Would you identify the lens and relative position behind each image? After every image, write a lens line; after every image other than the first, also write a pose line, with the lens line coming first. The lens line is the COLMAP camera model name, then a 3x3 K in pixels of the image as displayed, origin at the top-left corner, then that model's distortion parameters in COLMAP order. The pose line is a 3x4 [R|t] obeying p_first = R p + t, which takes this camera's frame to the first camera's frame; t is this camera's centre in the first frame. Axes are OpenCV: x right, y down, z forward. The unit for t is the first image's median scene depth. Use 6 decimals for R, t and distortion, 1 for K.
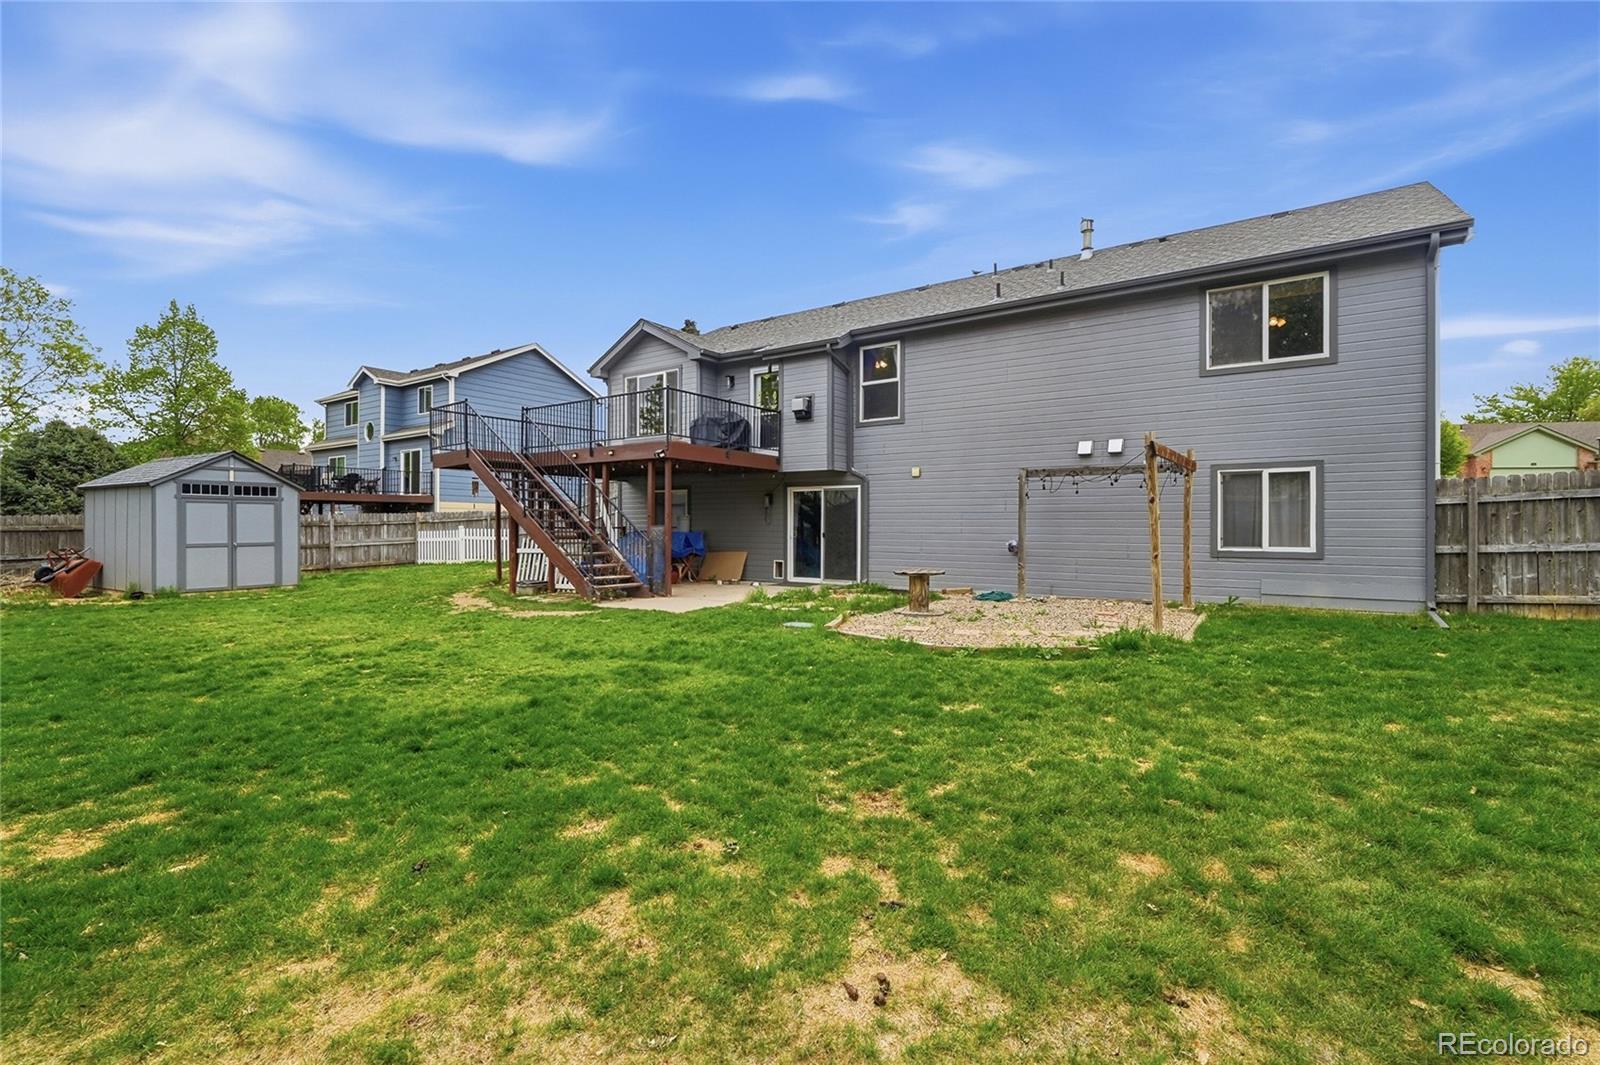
lens RADIAL K [[707.5, 0, 814.6], [0, 707.5, 515.5], [0, 0, 1]] dist [-0.001423, -0.000256]
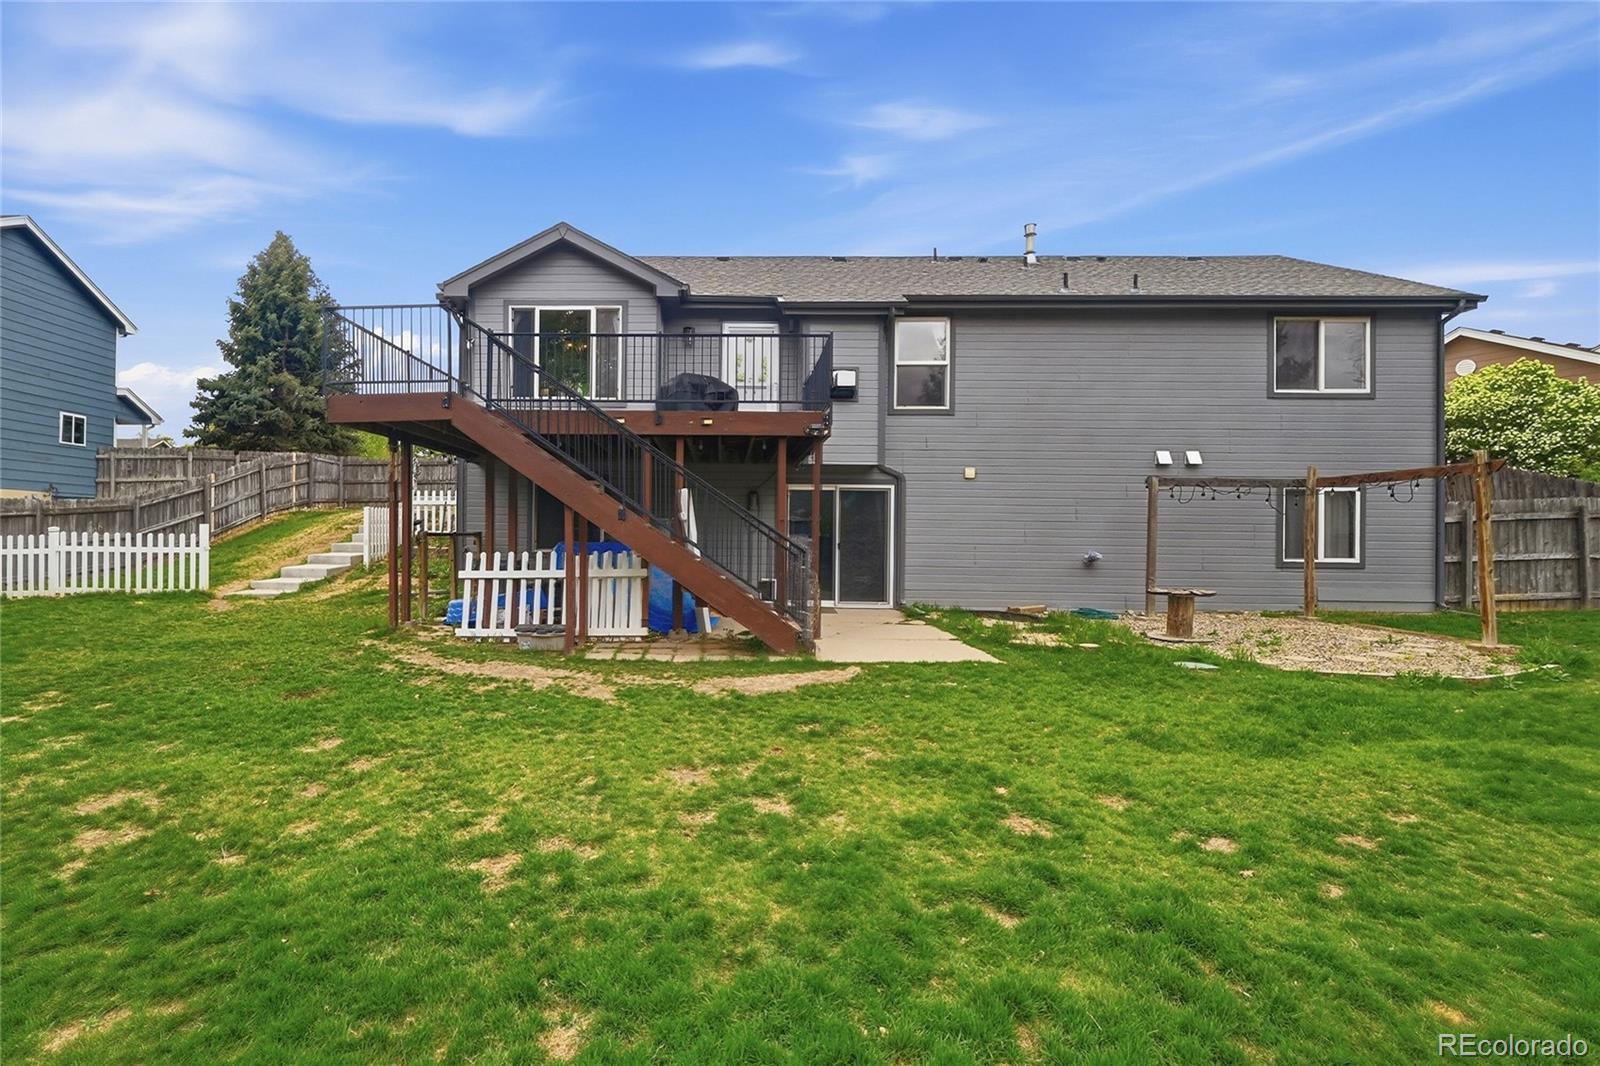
lens RADIAL K [[743.0, 0, 630.7], [0, 743.0, 528.6], [0, 0, 1]] dist [-0.001584, -0.000039]
pose [[0.846607, 0.009325, 0.532137, -0.658917], [-0.017294, 0.999801, 0.009994, 0.004011], [-0.531937, -0.017663, 0.846599, 0.432744]]
